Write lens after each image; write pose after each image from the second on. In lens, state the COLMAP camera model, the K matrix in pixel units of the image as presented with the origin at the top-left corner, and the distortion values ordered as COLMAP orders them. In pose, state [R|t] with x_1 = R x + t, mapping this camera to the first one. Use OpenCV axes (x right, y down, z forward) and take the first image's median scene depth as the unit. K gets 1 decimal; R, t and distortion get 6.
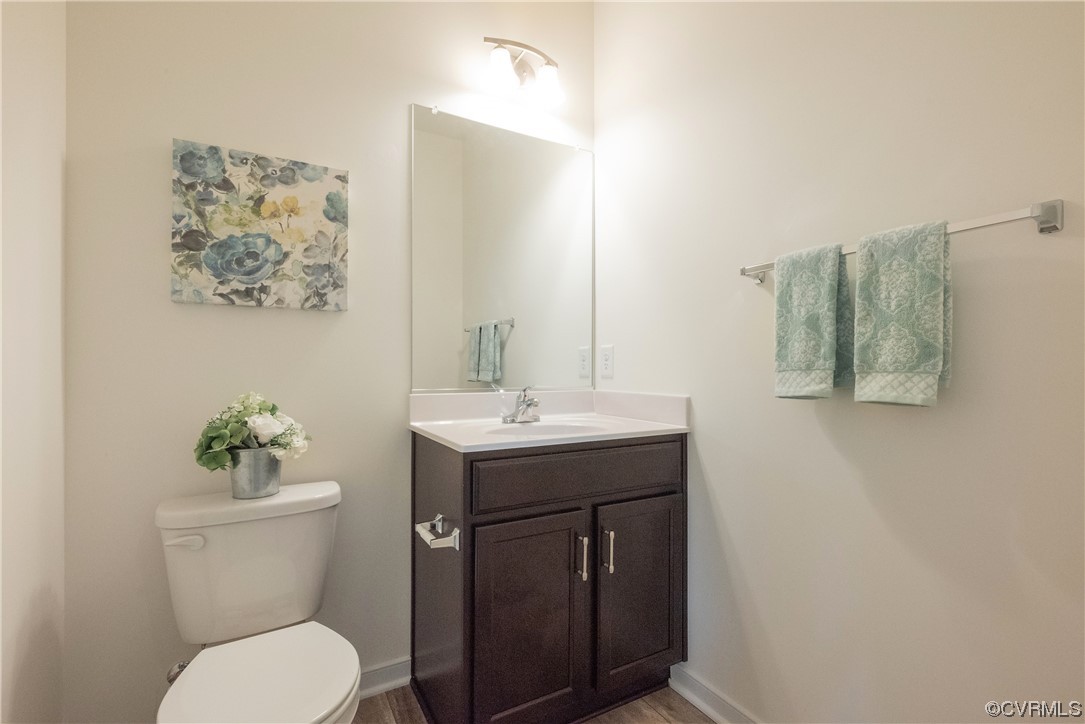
lens RADIAL K [[487.3, 0, 548.9], [0, 487.3, 370.5], [0, 0, 1]] dist [0.001668, 0.000237]
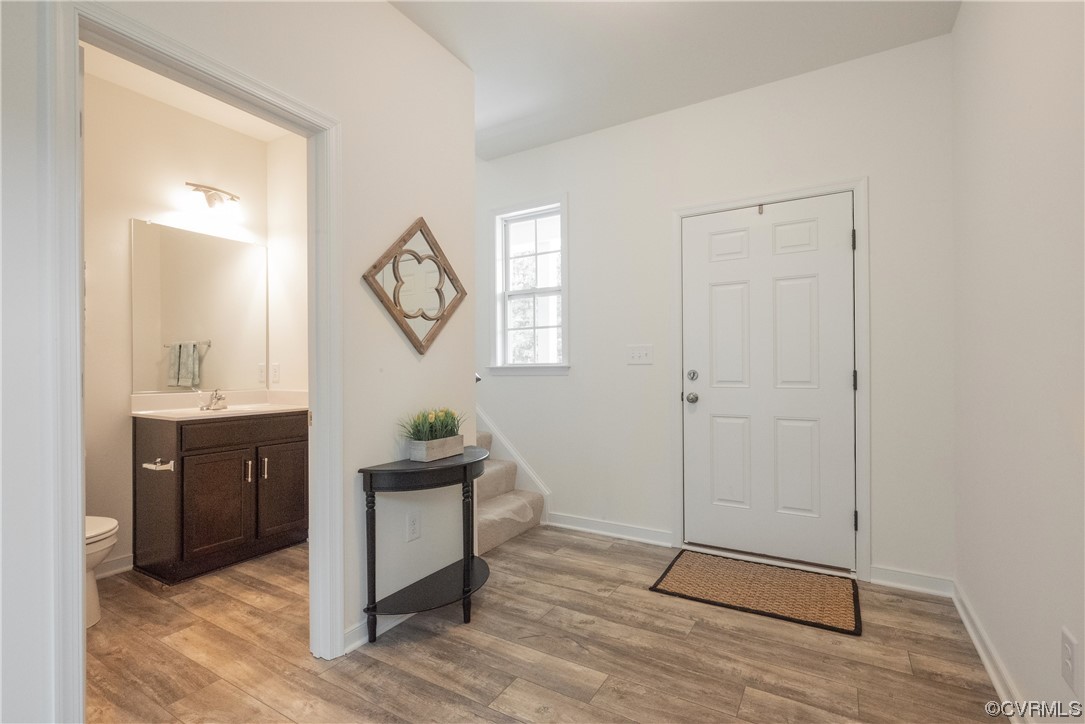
lens RADIAL K [[487.3, 0, 548.9], [0, 487.3, 370.5], [0, 0, 1]] dist [0.001668, 0.000237]
pose [[0.866595, -0.005131, 0.498986, 0.106918], [0.005899, 0.999983, 0.000038, -0.023450], [-0.498977, 0.002910, 0.866610, -1.052529]]
